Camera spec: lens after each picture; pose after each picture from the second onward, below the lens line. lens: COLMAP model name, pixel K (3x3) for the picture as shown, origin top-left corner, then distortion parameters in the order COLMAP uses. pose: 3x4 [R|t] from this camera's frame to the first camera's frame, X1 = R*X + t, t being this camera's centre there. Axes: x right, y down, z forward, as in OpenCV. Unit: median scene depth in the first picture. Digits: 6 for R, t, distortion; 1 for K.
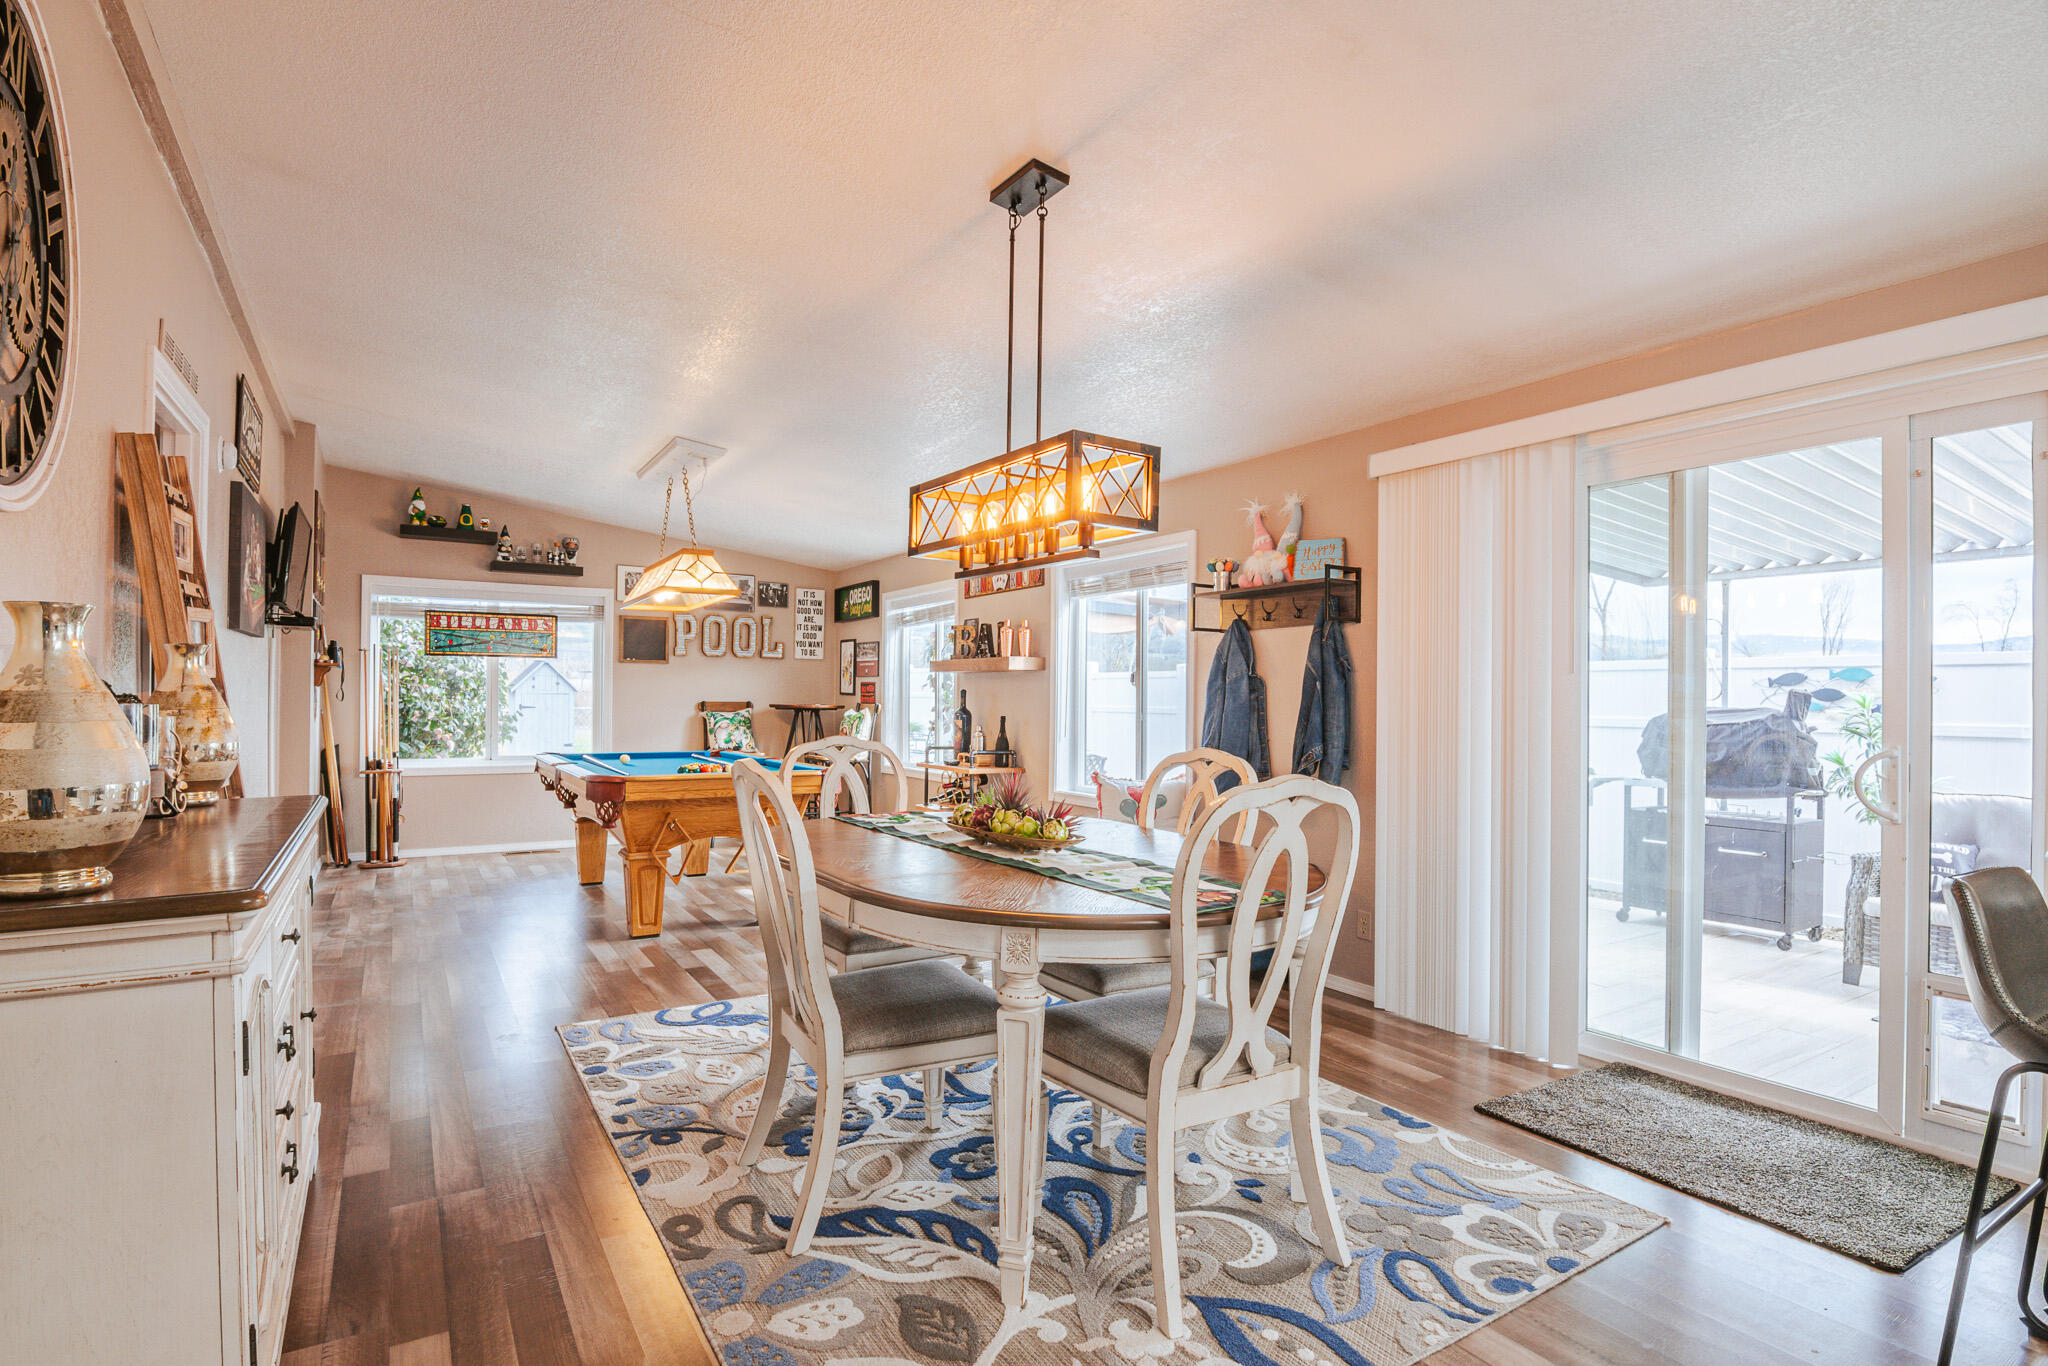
lens RADIAL K [[1012.3, 0, 1007.7], [0, 1012.3, 689.0], [0, 0, 1]] dist [-0.003952, -0.011700]
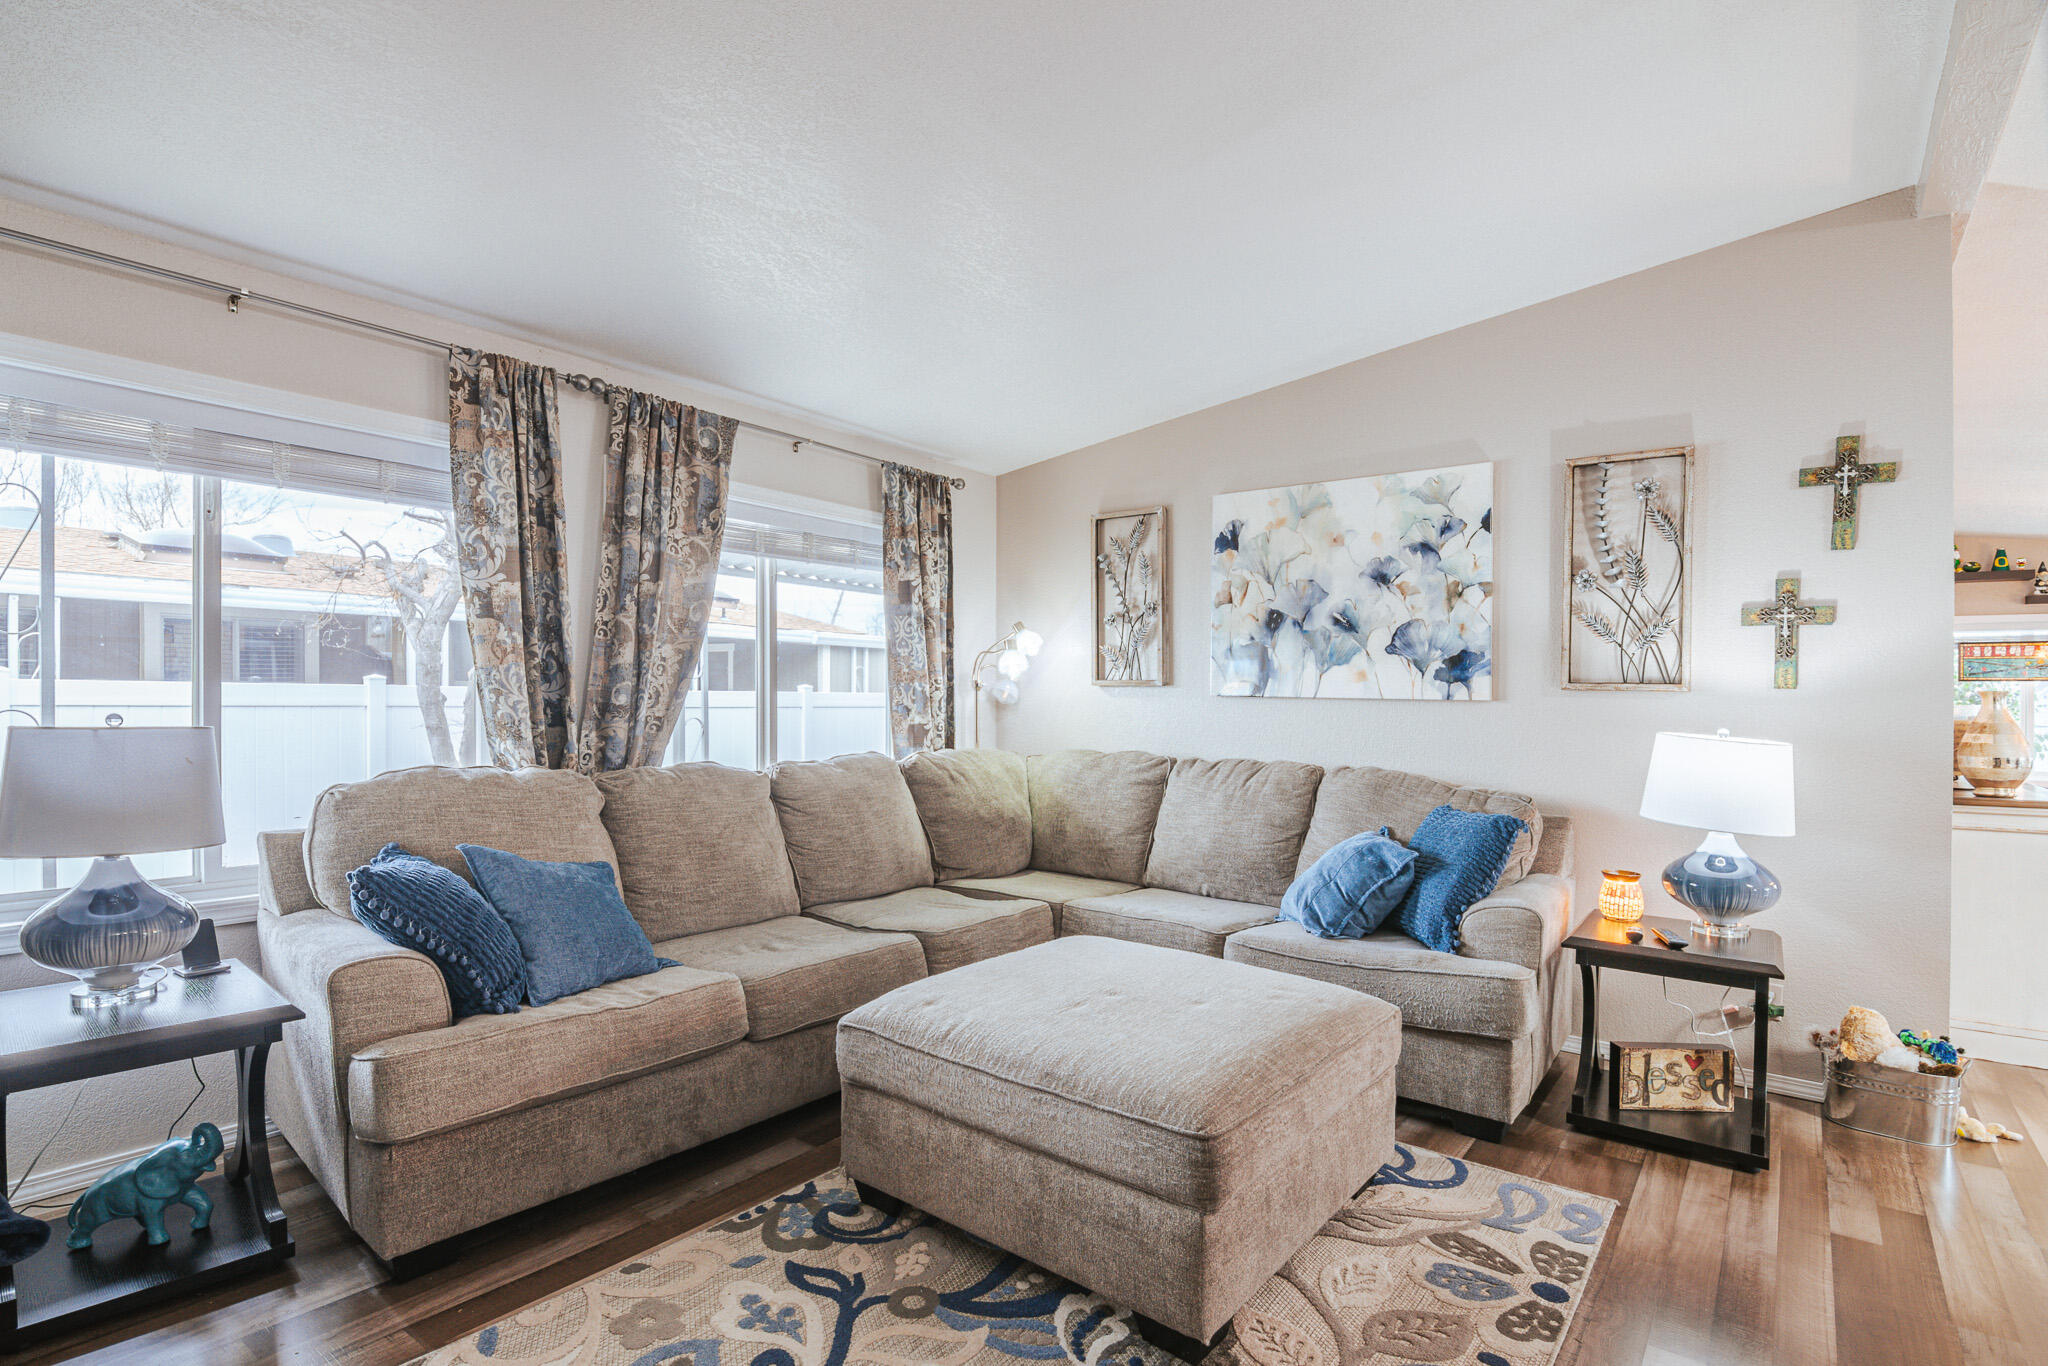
lens RADIAL K [[1012.3, 0, 1007.7], [0, 1012.3, 689.0], [0, 0, 1]] dist [-0.003952, -0.011700]
pose [[0.356183, -0.007650, -0.934385, 0.112423], [-0.003225, 0.999950, -0.009416, -0.009828], [0.934411, 0.006367, 0.356141, -0.441492]]
